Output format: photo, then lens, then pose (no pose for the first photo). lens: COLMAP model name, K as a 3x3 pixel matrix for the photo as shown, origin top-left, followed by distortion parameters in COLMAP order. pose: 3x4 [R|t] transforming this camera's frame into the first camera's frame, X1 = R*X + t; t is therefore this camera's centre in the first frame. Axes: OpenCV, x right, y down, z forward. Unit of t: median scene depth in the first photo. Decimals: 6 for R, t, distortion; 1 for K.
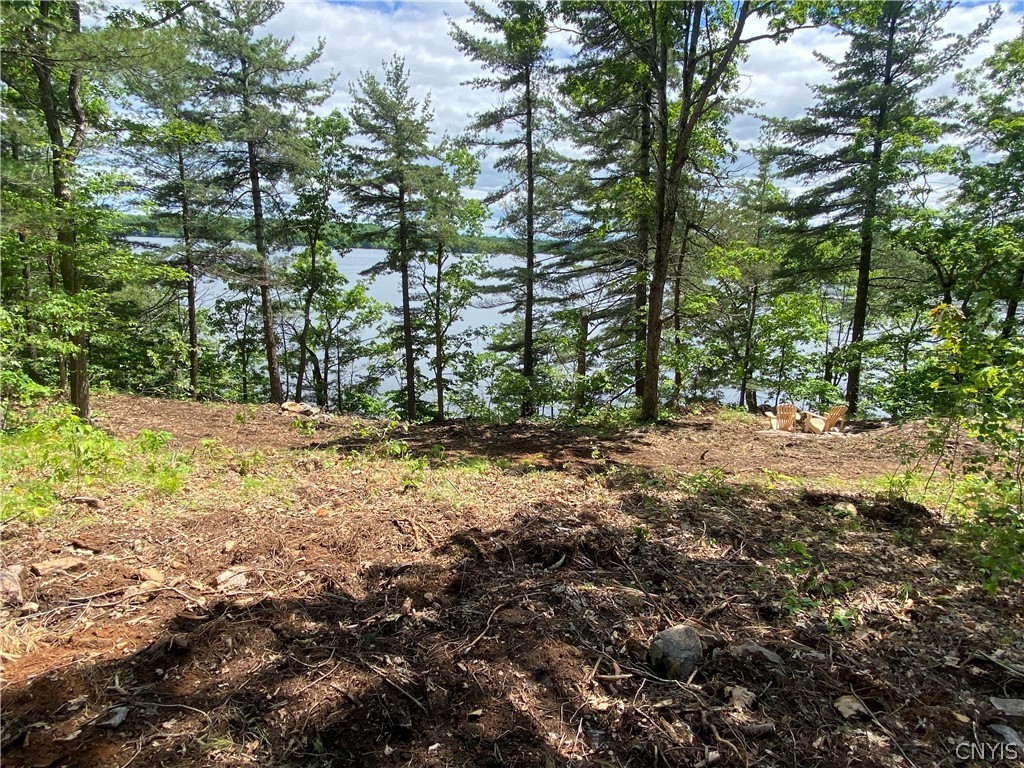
lens RADIAL K [[582.3, 0, 509.8], [0, 582.3, 386.8], [0, 0, 1]] dist [0.001083, -0.006687]
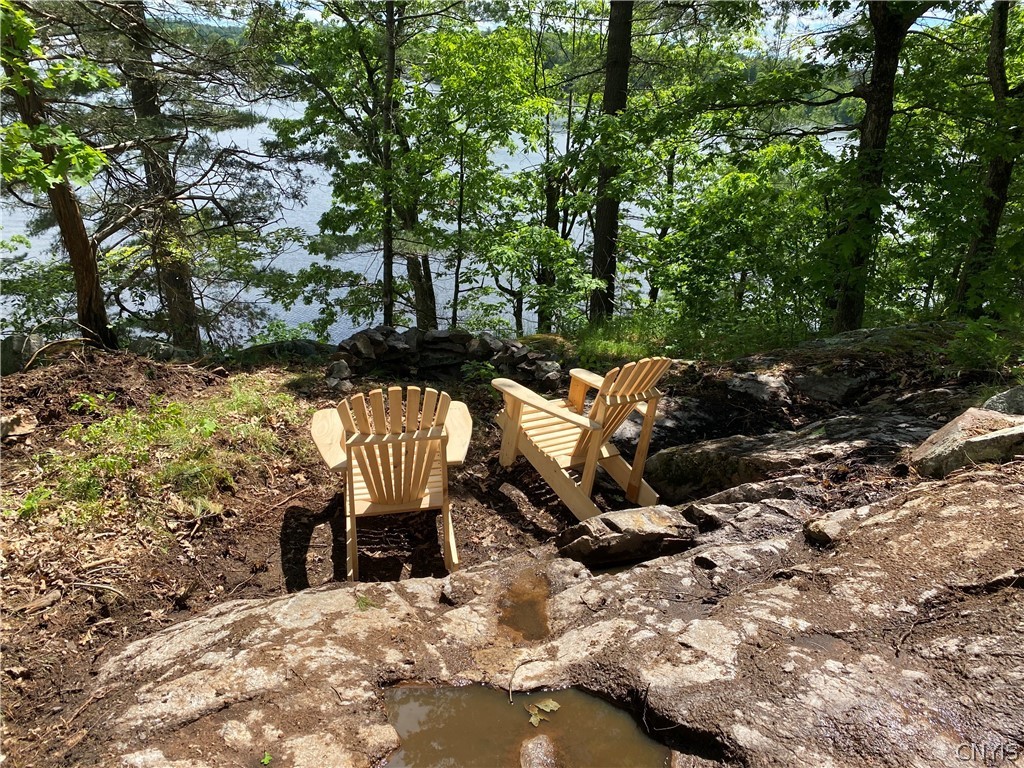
lens RADIAL K [[784.2, 0, 517.1], [0, 784.2, 392.1], [0, 0, 1]] dist [-0.069011, -0.007129]
pose [[0.891568, -0.136950, 0.431685, 0.206780], [0.049519, 0.976947, 0.207658, -0.012501], [-0.450172, -0.163764, 0.877796, 0.394580]]
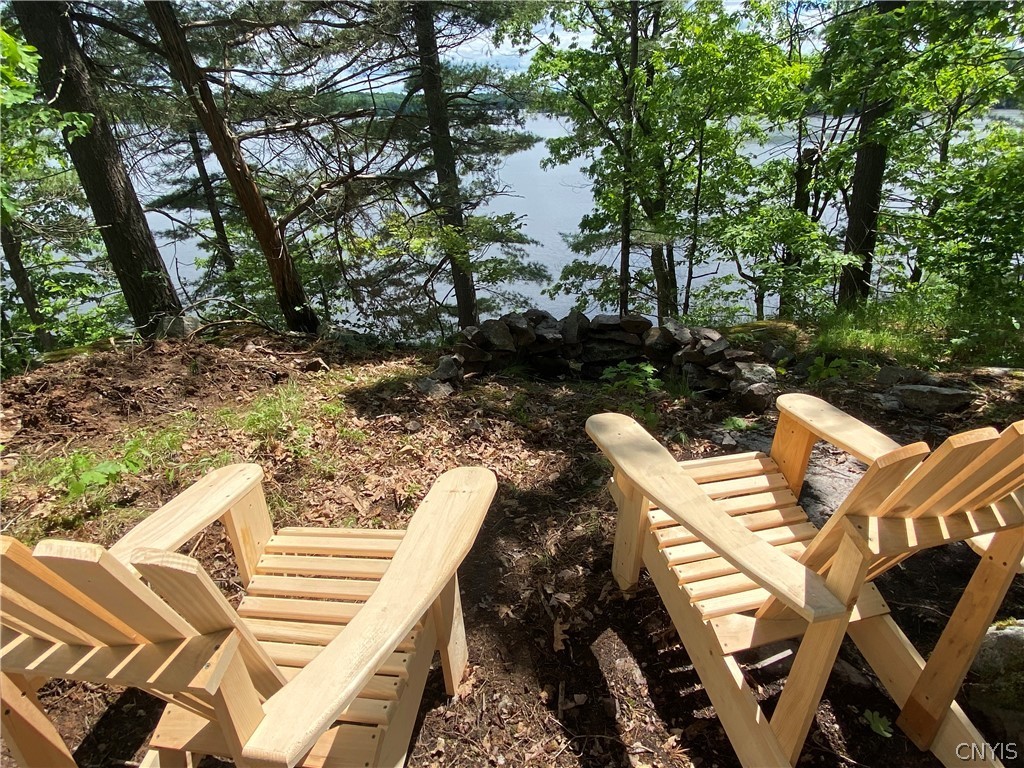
lens RADIAL K [[582.3, 0, 513.0], [0, 582.3, 383.8], [0, 0, 1]] dist [0.001083, -0.006687]
pose [[0.994042, -0.104289, 0.031689, 0.270038], [0.095317, 0.972750, 0.211358, 0.004197], [-0.052867, -0.207078, 0.976895, 0.494700]]
